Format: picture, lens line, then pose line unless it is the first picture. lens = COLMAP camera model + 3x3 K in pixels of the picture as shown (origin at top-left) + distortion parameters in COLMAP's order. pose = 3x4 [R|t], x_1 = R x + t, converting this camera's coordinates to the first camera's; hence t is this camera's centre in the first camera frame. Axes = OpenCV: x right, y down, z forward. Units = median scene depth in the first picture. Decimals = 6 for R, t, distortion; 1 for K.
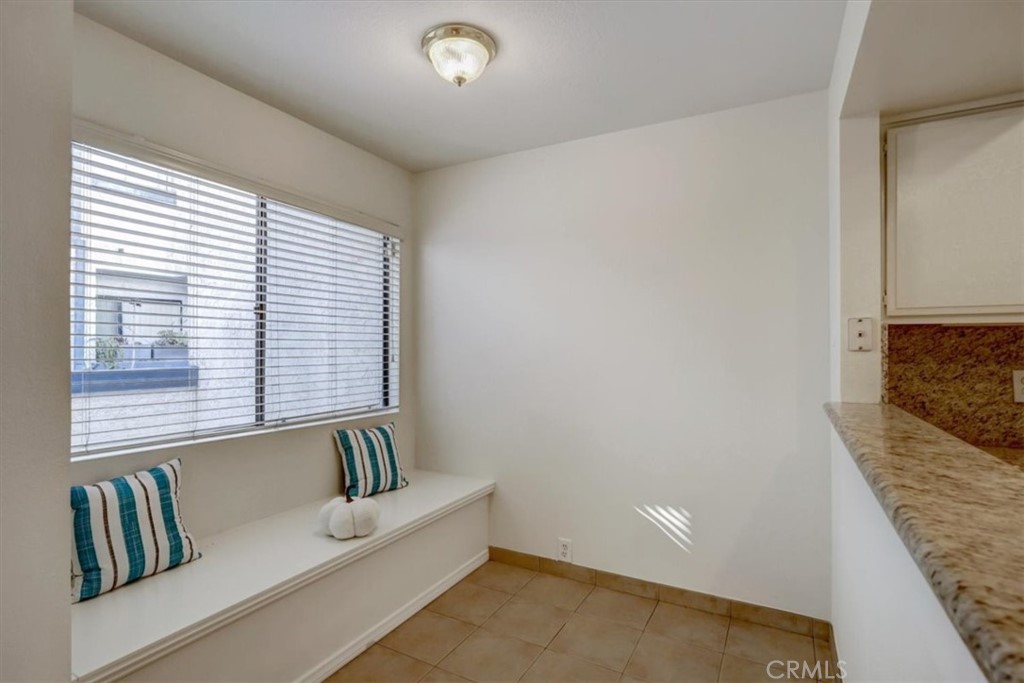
lens RADIAL K [[500.5, 0, 508.4], [0, 500.5, 345.6], [0, 0, 1]] dist [-0.004395, 0.001259]
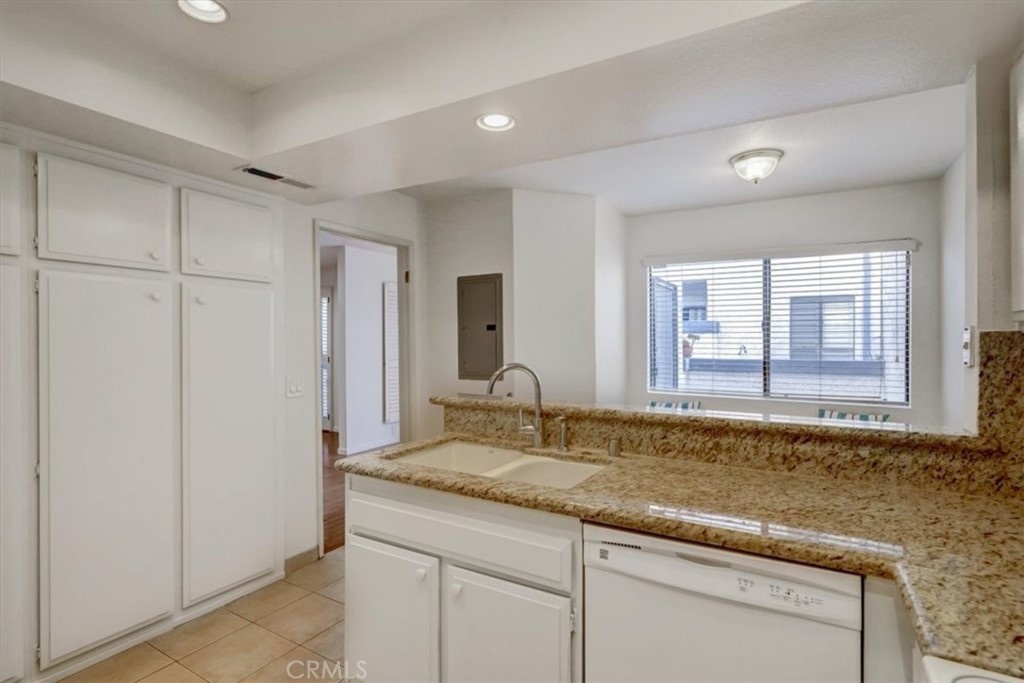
lens RADIAL K [[500.5, 0, 519.8], [0, 500.5, 338.9], [0, 0, 1]] dist [-0.004395, 0.001259]
pose [[0.009867, -0.003190, -0.999946, 1.366497], [0.007877, 0.999964, -0.003112, -0.034712], [0.999920, -0.007845, 0.009891, 0.220572]]
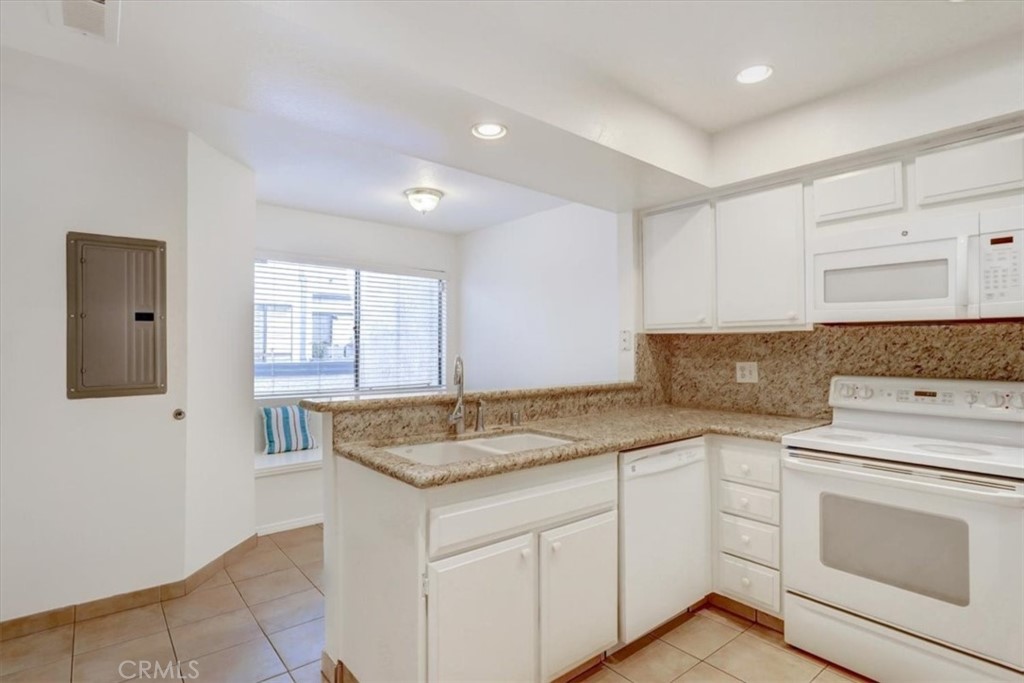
lens RADIAL K [[500.5, 0, 524.8], [0, 500.5, 333.9], [0, 0, 1]] dist [-0.004395, 0.001259]
pose [[0.939595, -0.013281, -0.342031, 0.882067], [0.006559, 0.999762, -0.020804, -0.010122], [0.342226, 0.017304, 0.939458, -0.657871]]
